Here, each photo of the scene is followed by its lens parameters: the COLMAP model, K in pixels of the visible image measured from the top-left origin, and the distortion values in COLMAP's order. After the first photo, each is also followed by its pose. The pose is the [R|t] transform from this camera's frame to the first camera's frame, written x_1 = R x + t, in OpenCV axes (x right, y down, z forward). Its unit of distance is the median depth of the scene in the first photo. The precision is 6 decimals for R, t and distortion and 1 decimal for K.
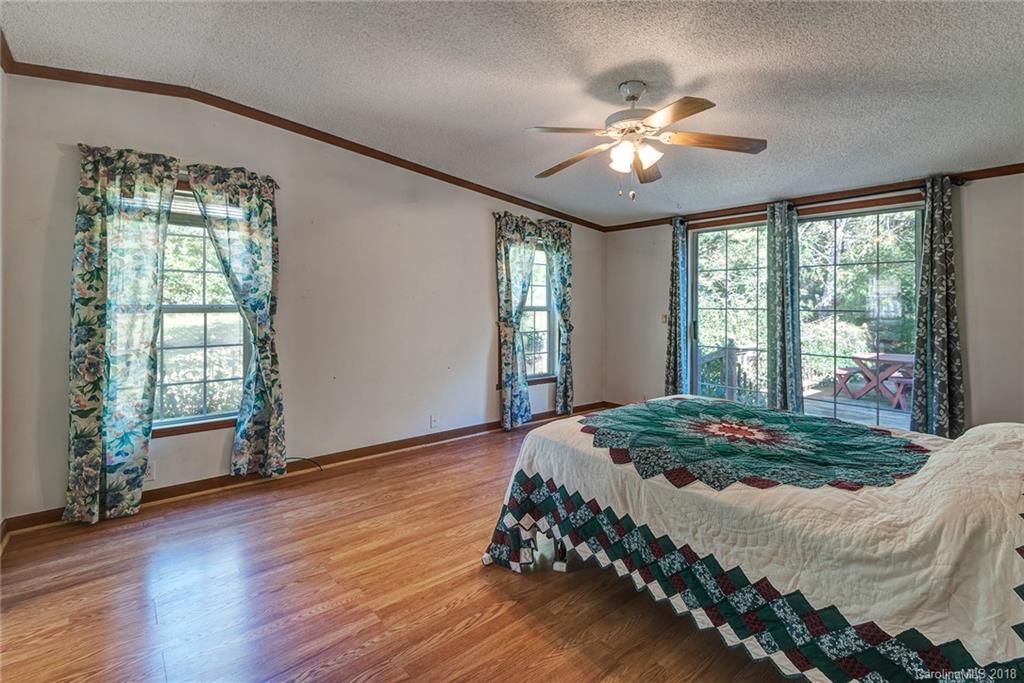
lens RADIAL K [[461.4, 0, 486.2], [0, 461.4, 300.0], [0, 0, 1]] dist [-0.012954, 0.000102]
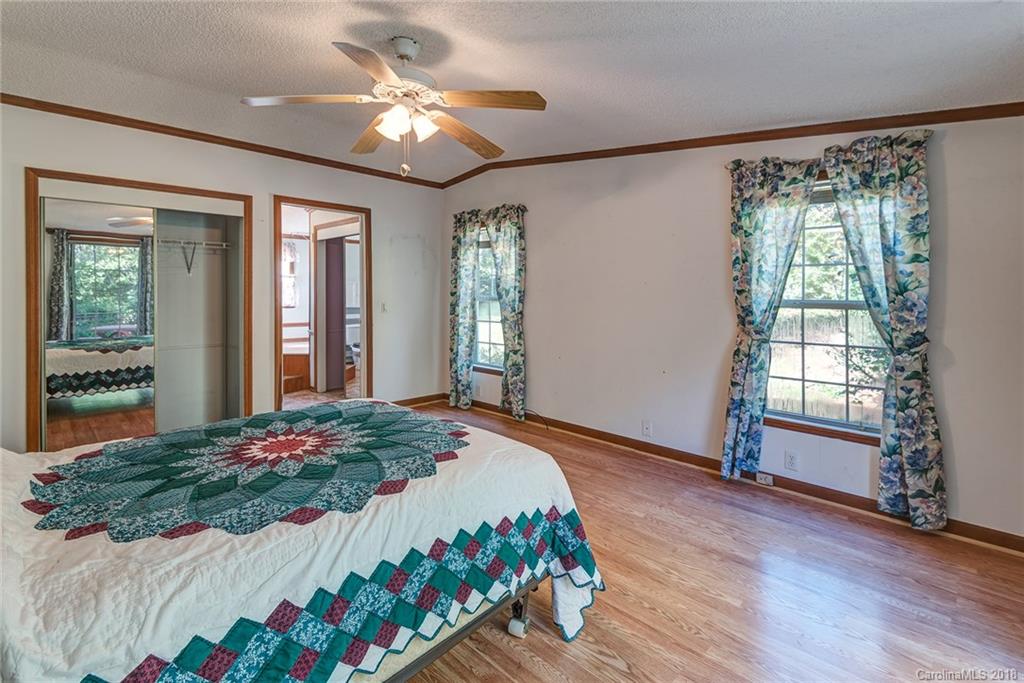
lens RADIAL K [[480.5, 0, 514.9], [0, 480.5, 292.3], [0, 0, 1]] dist [0.002182, 0.000021]
pose [[0.120623, -0.009985, -0.992648, 1.024419], [-0.000529, 0.999949, -0.010123, 0.015354], [0.992698, 0.001747, 0.120612, 0.844866]]
